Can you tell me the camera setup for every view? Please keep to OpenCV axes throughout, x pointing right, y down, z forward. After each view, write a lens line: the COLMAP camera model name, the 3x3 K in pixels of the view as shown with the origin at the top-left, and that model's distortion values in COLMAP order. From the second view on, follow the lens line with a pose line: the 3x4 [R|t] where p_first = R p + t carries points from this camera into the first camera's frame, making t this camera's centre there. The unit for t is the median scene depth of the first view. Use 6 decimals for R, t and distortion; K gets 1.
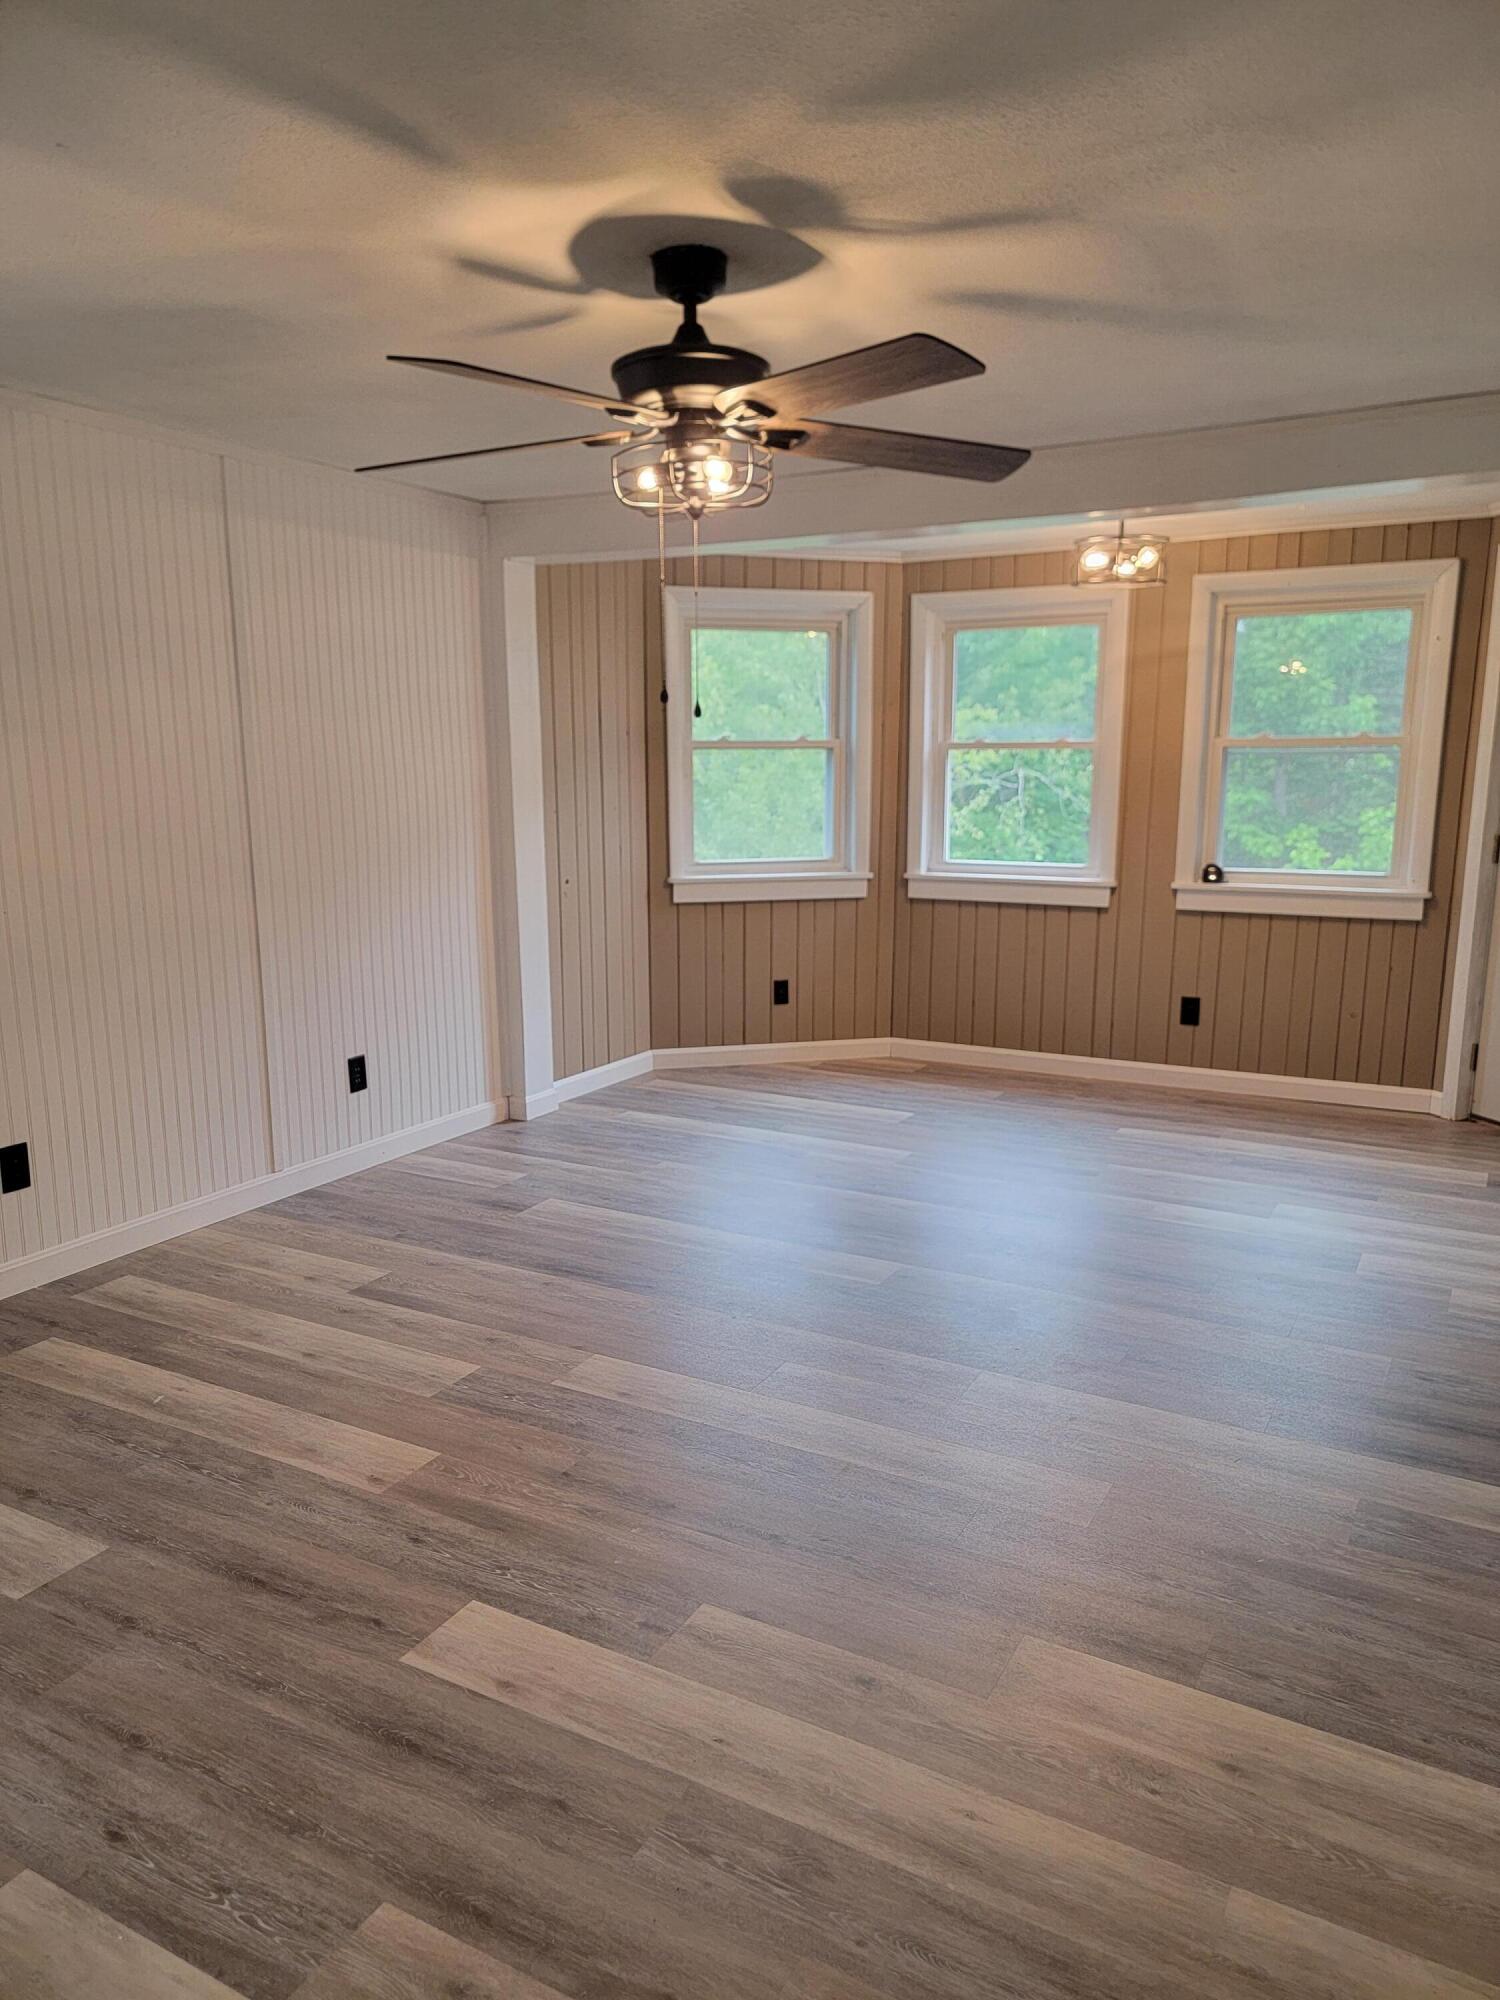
lens RADIAL K [[1380.5, 0, 741.0], [0, 1380.5, 1004.7], [0, 0, 1]] dist [0.085773, -0.062362]
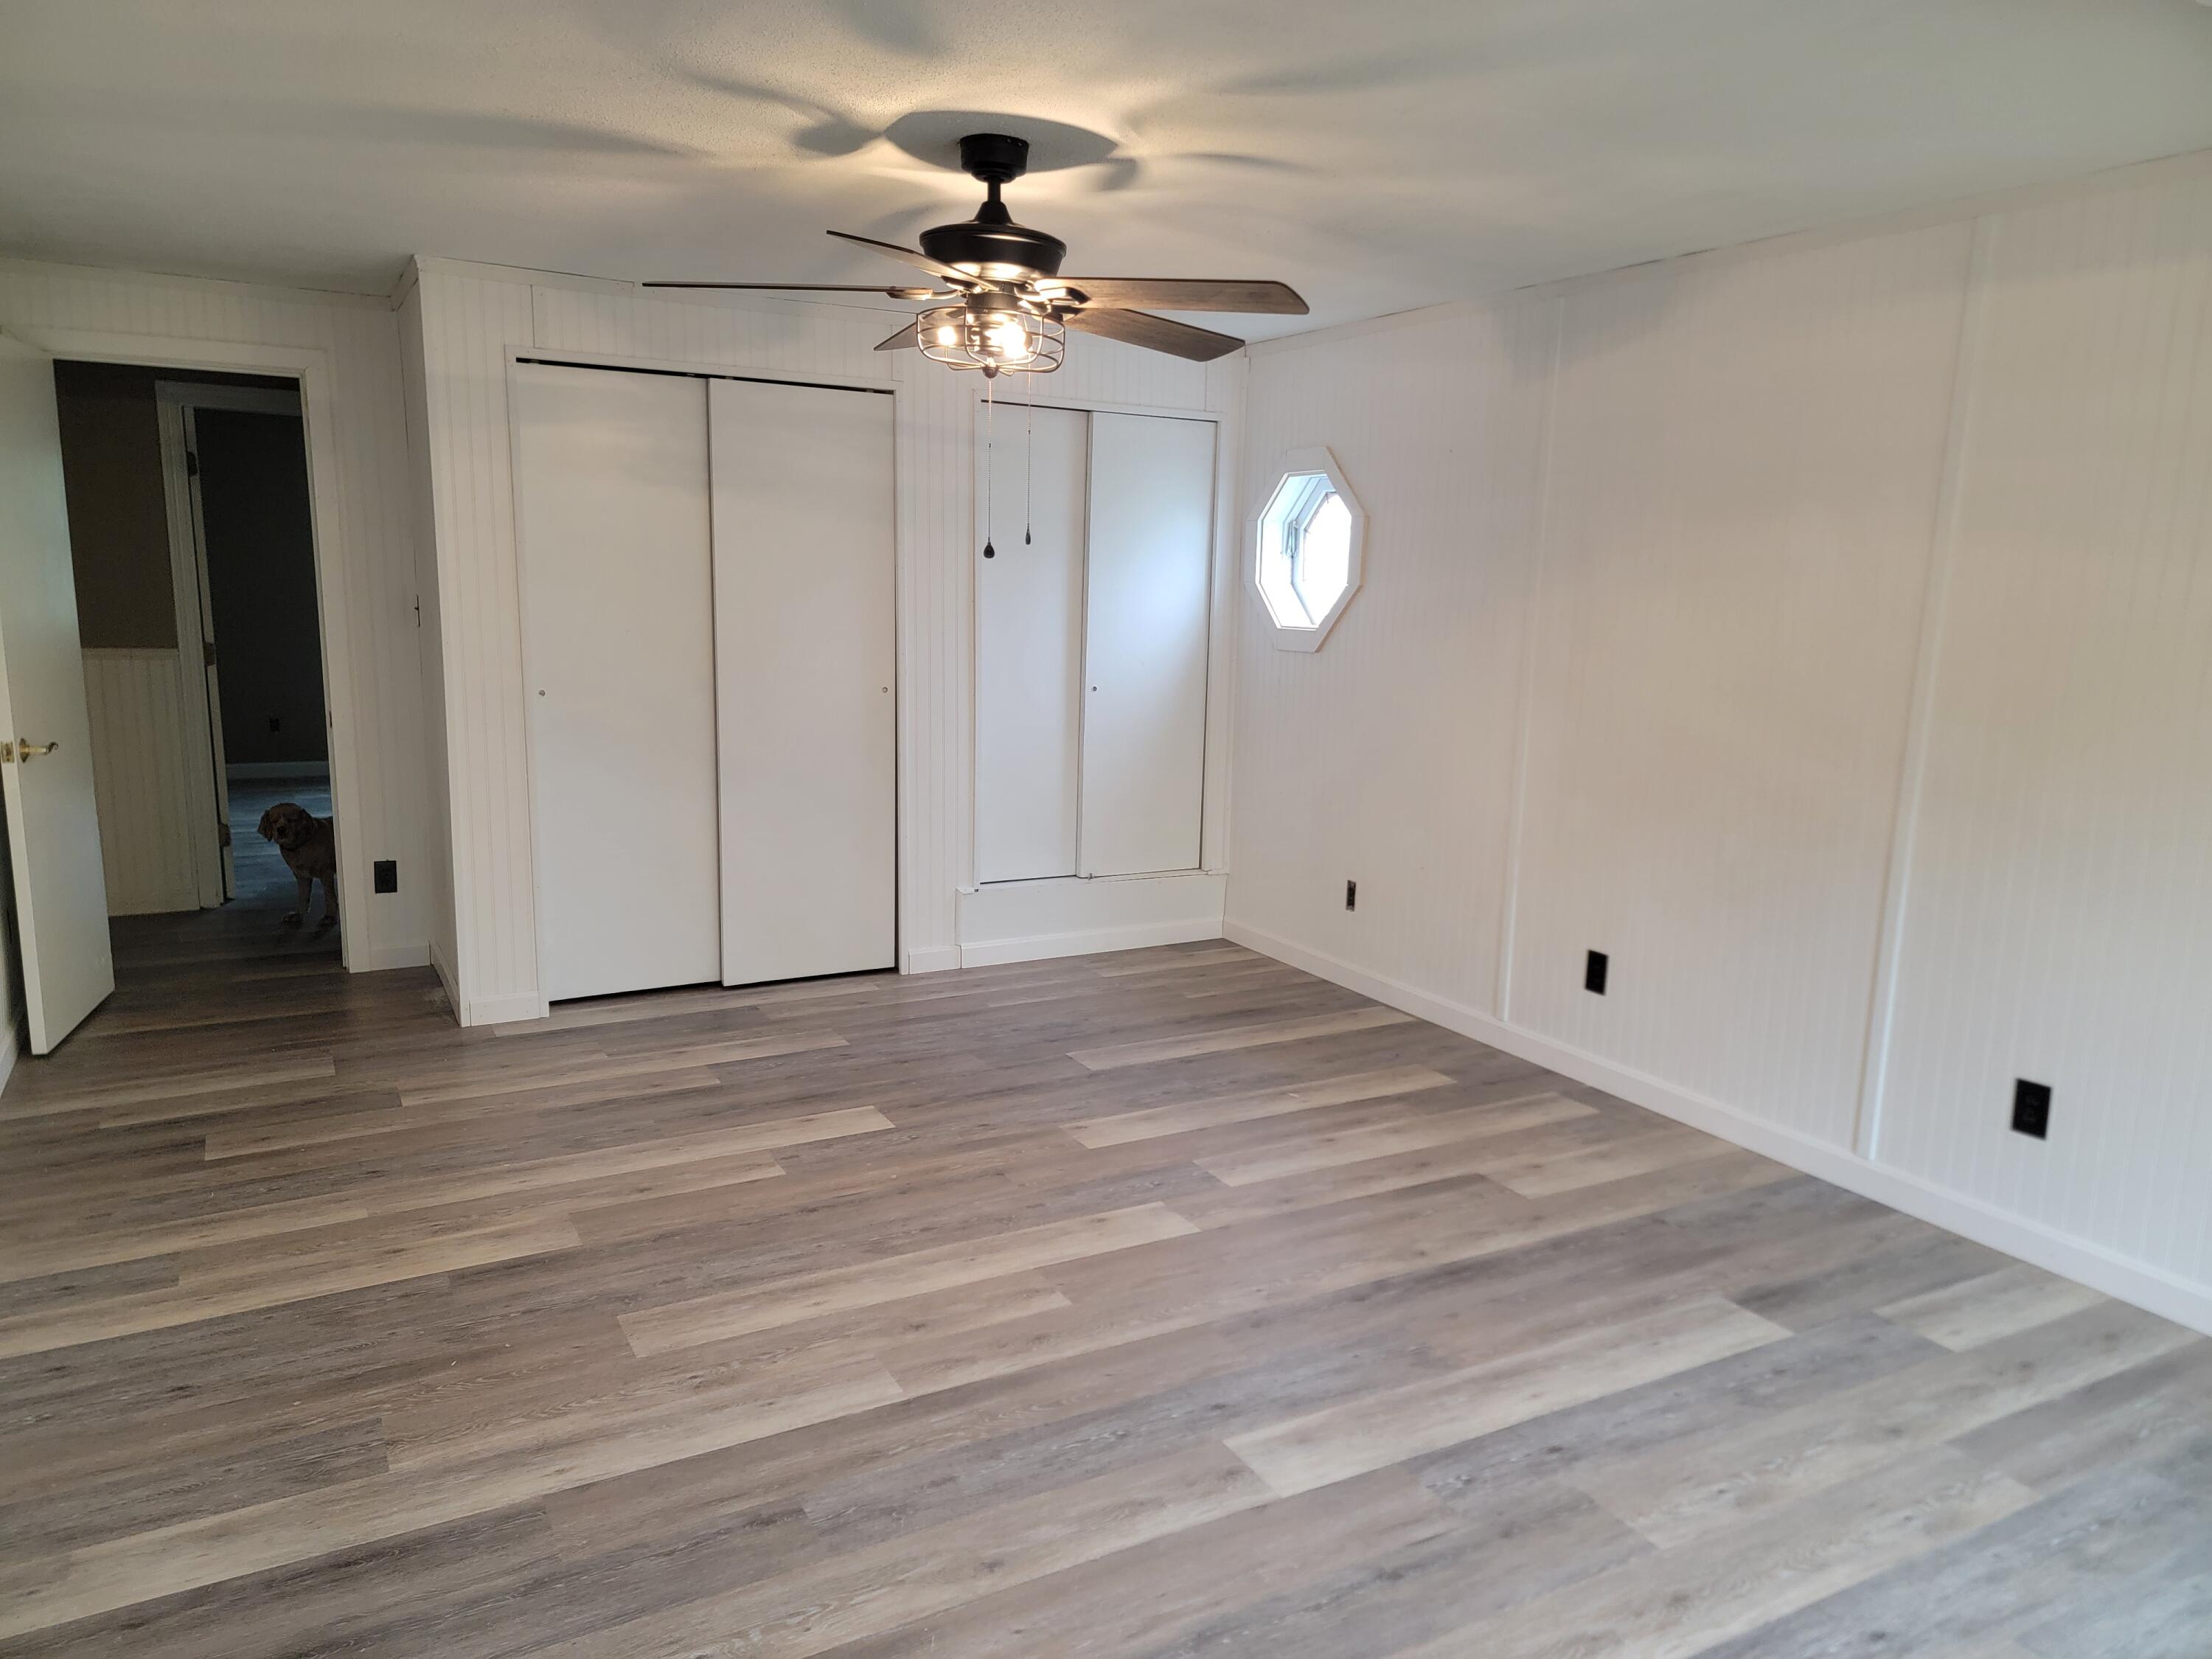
lens RADIAL K [[1526.8, 0, 1146.3], [0, 1526.8, 845.0], [0, 0, 1]] dist [0.085773, -0.062362]
pose [[-0.509831, 0.143588, -0.848207, 0.838516], [-0.176049, 0.947692, 0.266247, -0.295441], [0.842069, 0.285067, -0.457884, 1.507462]]
